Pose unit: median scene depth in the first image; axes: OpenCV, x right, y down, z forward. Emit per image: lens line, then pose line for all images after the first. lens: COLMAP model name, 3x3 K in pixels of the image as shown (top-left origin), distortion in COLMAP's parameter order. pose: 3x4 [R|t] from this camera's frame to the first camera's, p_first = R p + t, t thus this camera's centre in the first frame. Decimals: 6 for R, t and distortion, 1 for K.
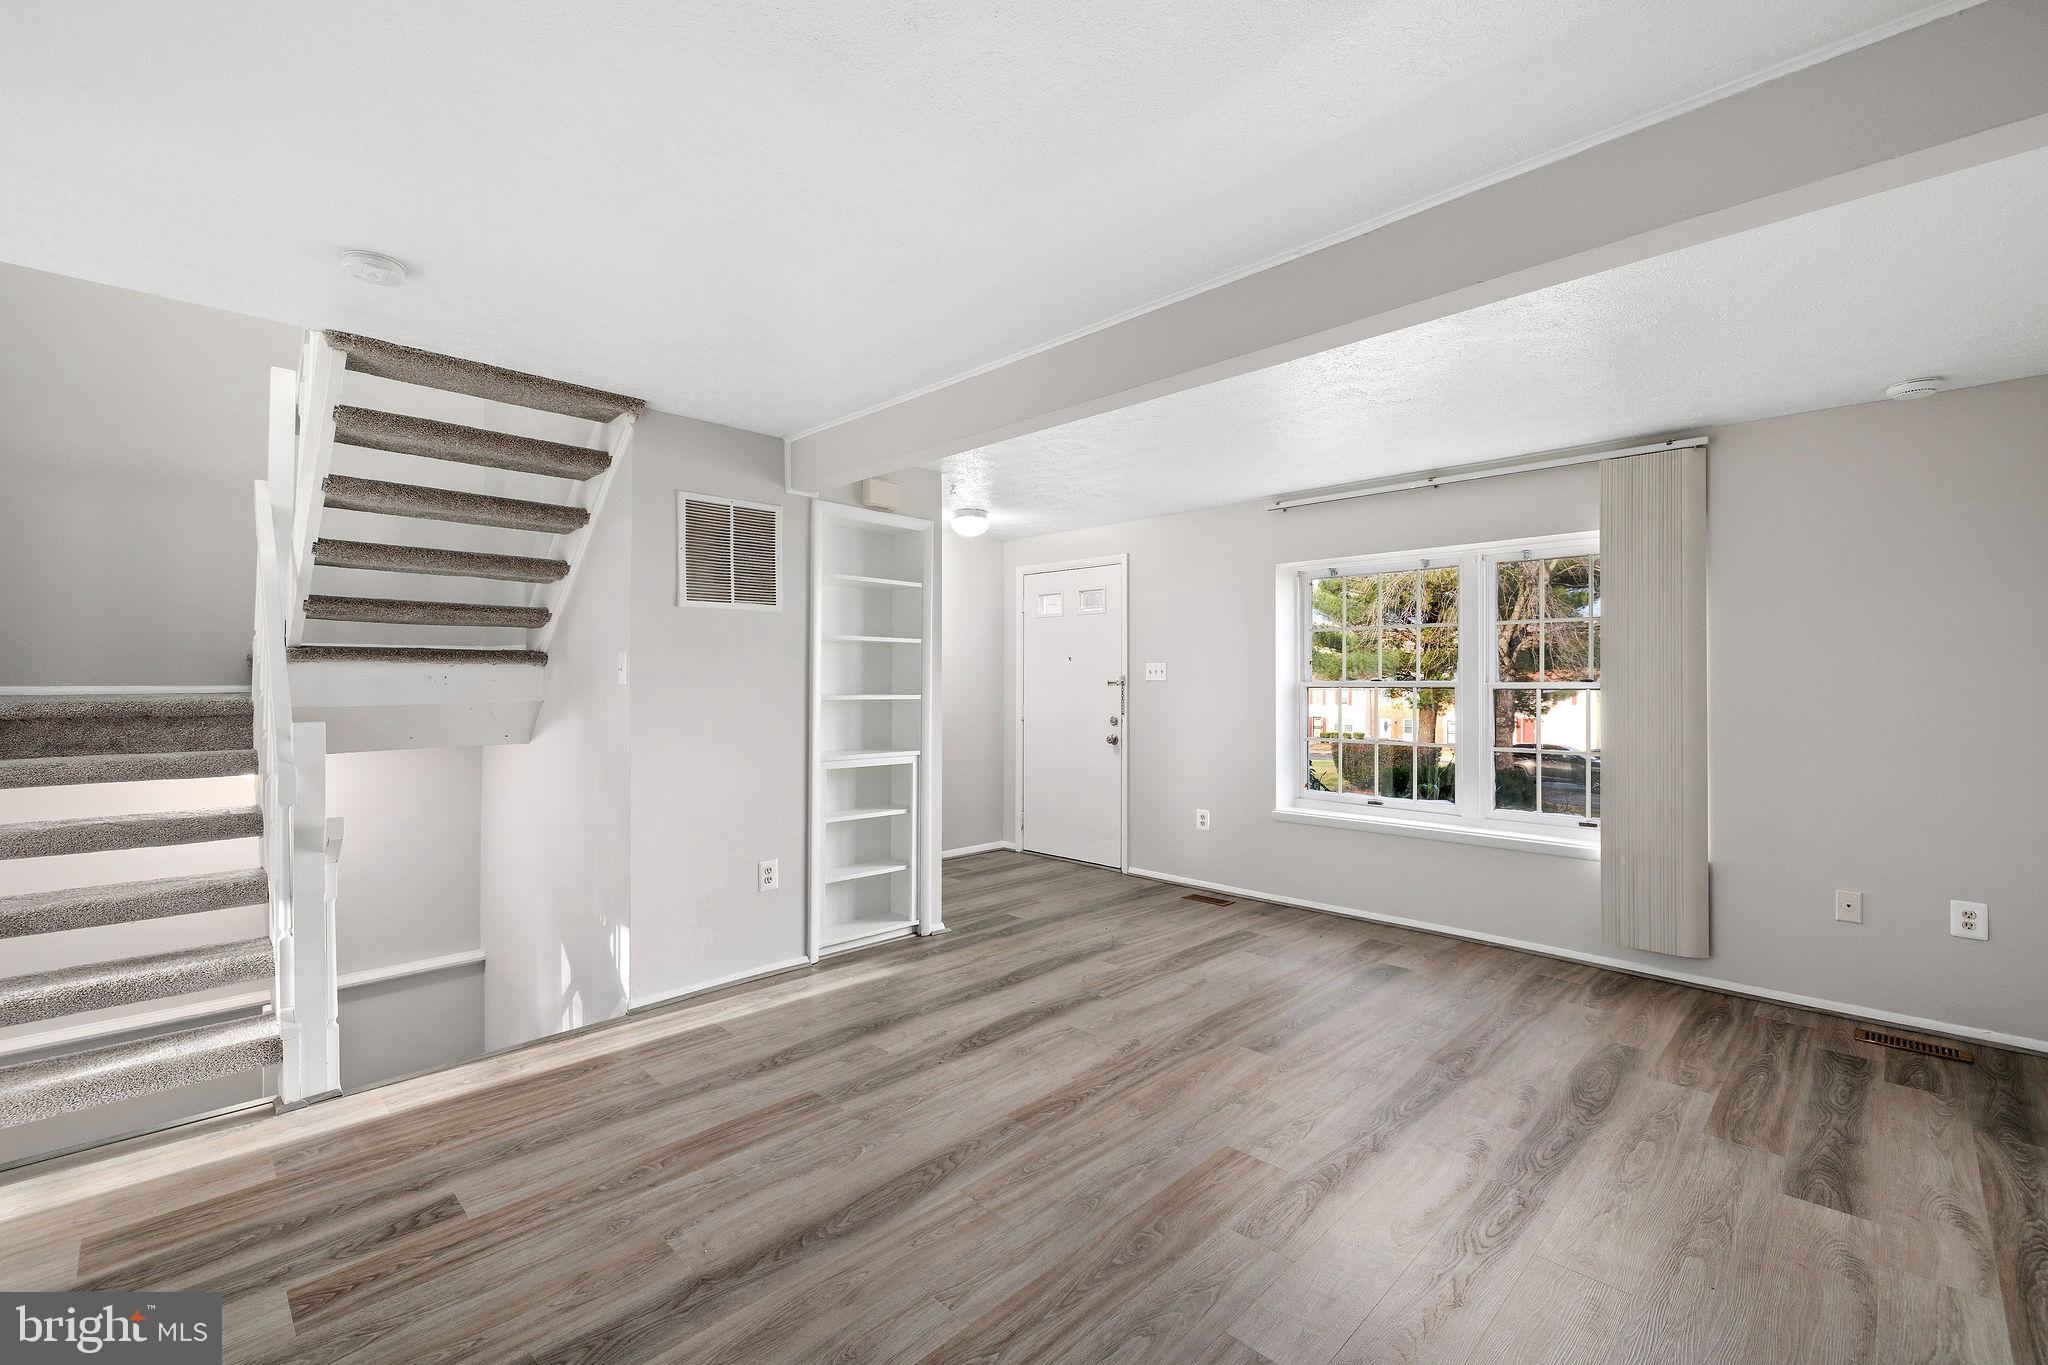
lens RADIAL K [[872.5, 0, 1029.1], [0, 872.5, 654.1], [0, 0, 1]] dist [0.000924, -0.000697]
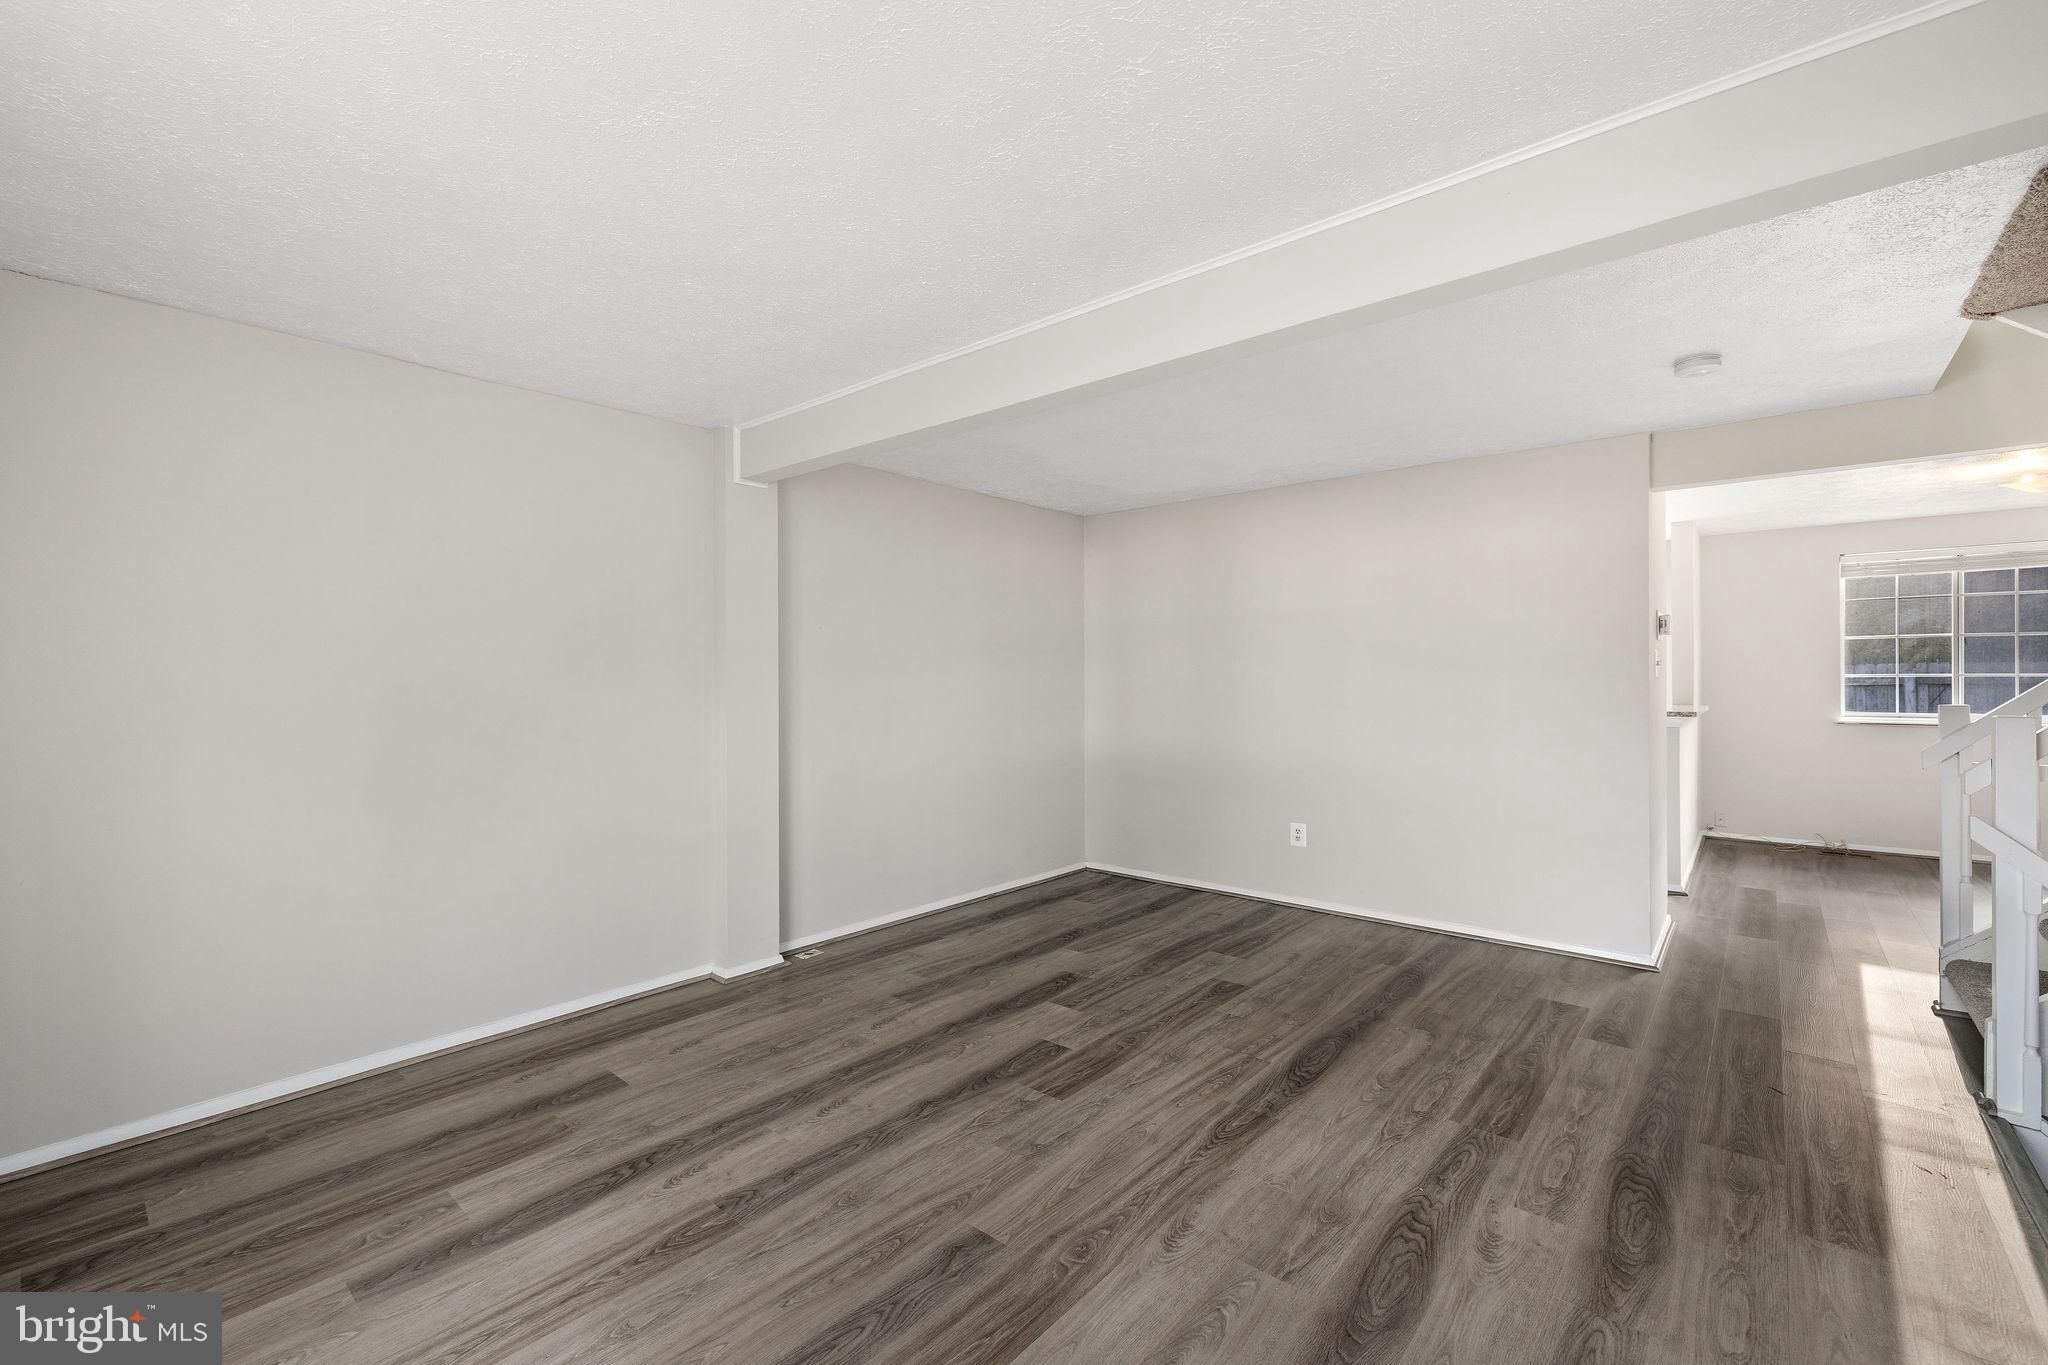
lens RADIAL K [[865.8, 0, 1018.8], [0, 865.8, 674.1], [0, 0, 1]] dist [-0.000983, -0.000360]
pose [[-0.998302, 0.002501, -0.058199, 0.266877], [0.004522, 0.999390, -0.034618, 0.050917], [0.058077, -0.034822, -0.997705, 1.636537]]
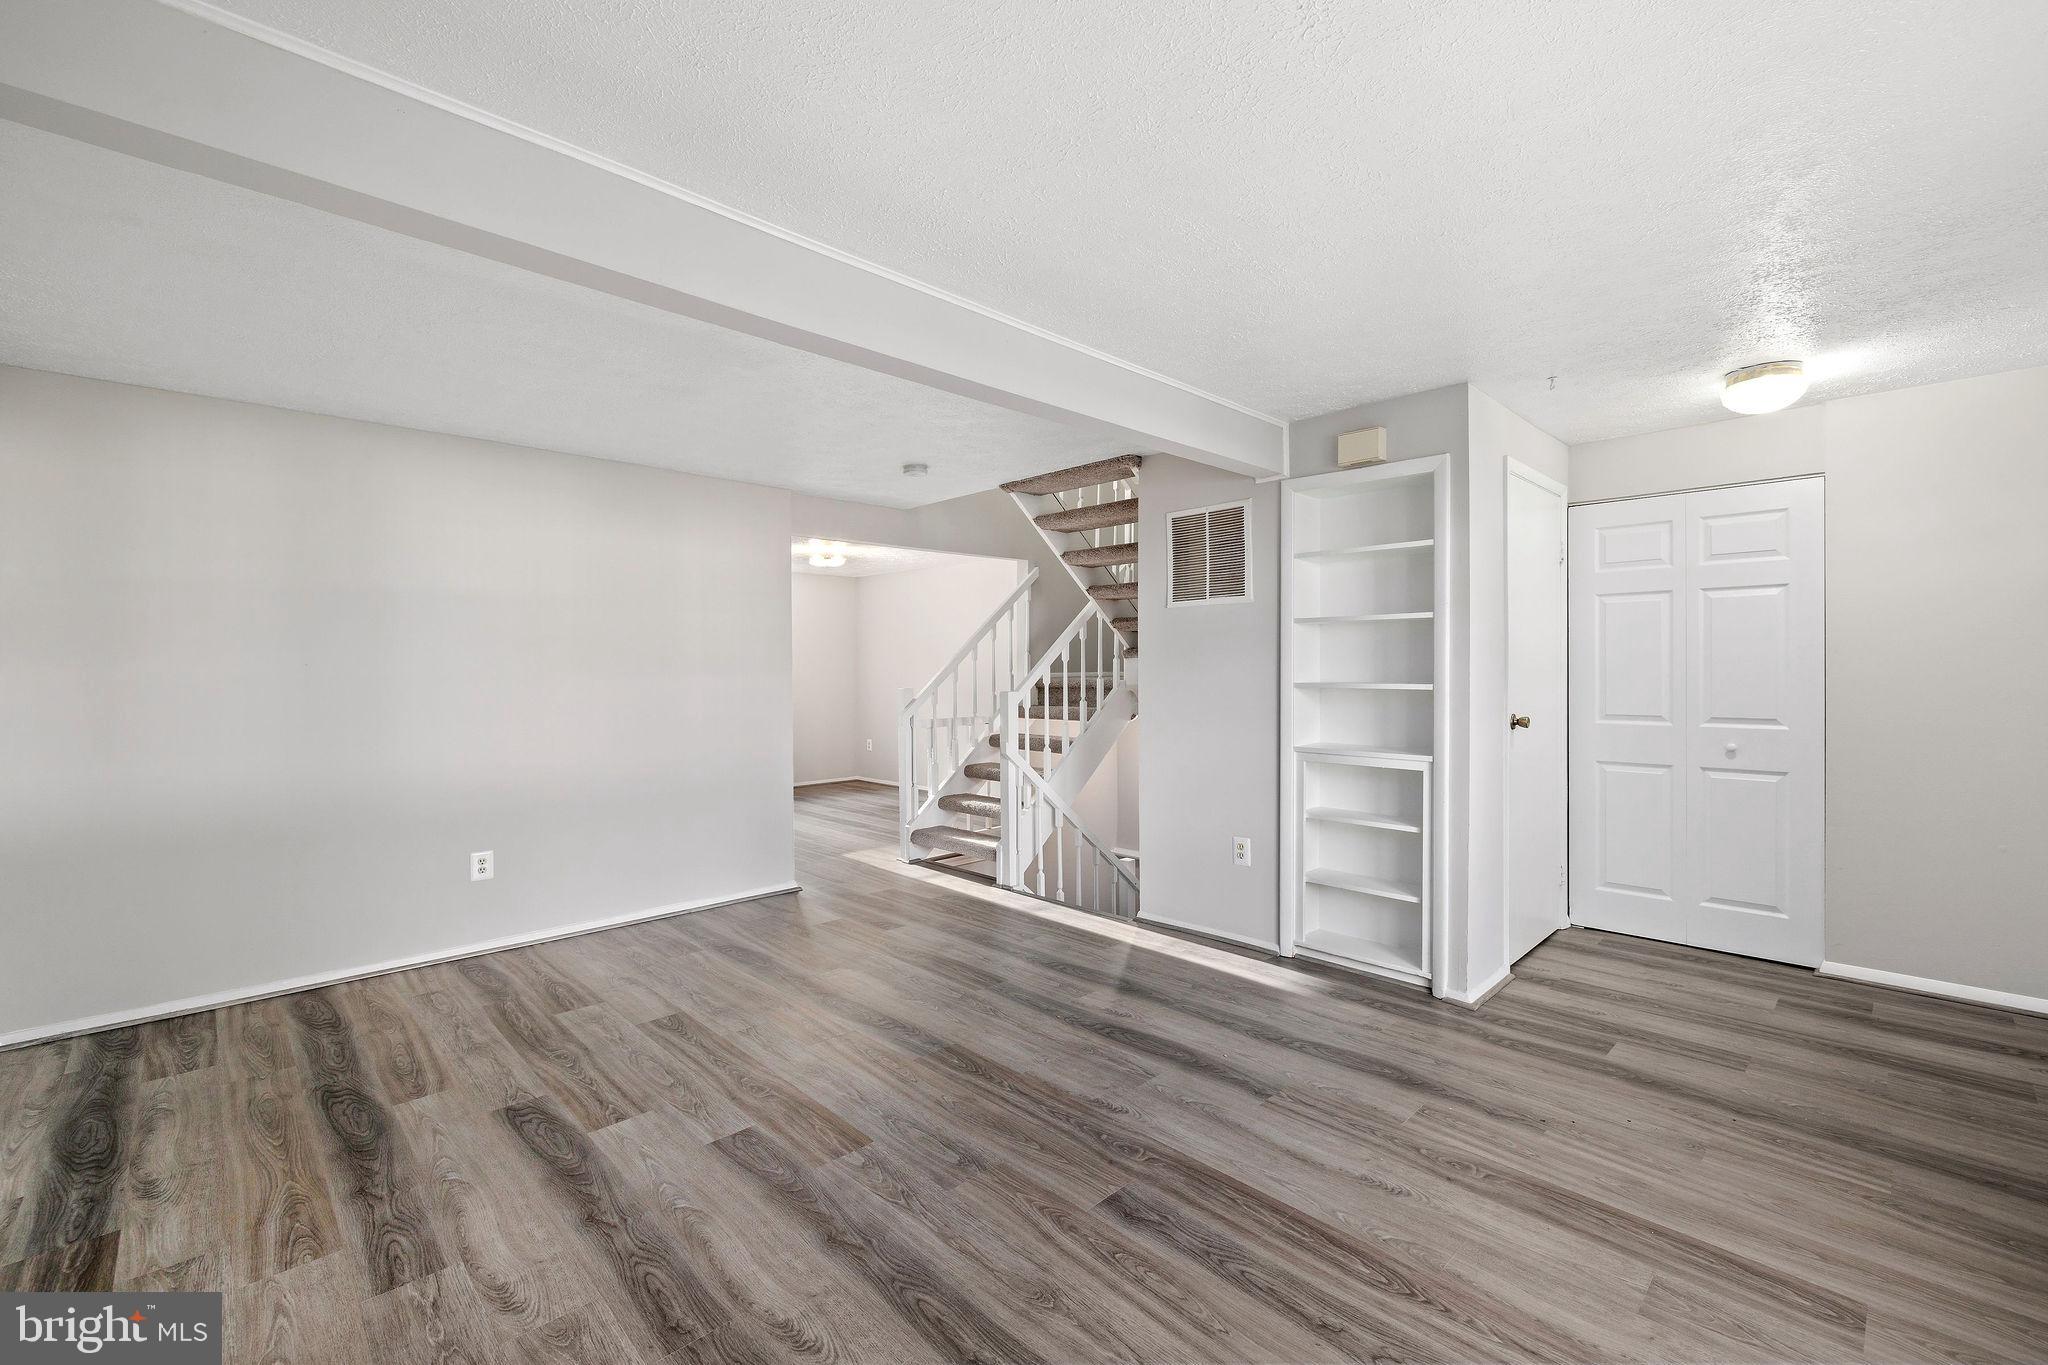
lens RADIAL K [[865.8, 0, 1018.8], [0, 865.8, 674.1], [0, 0, 1]] dist [-0.000983, -0.000360]
pose [[-0.030843, 0.005145, -0.999511, 0.932867], [0.037293, 0.999296, 0.003993, 0.028882], [0.998828, -0.037152, -0.031013, 0.945306]]
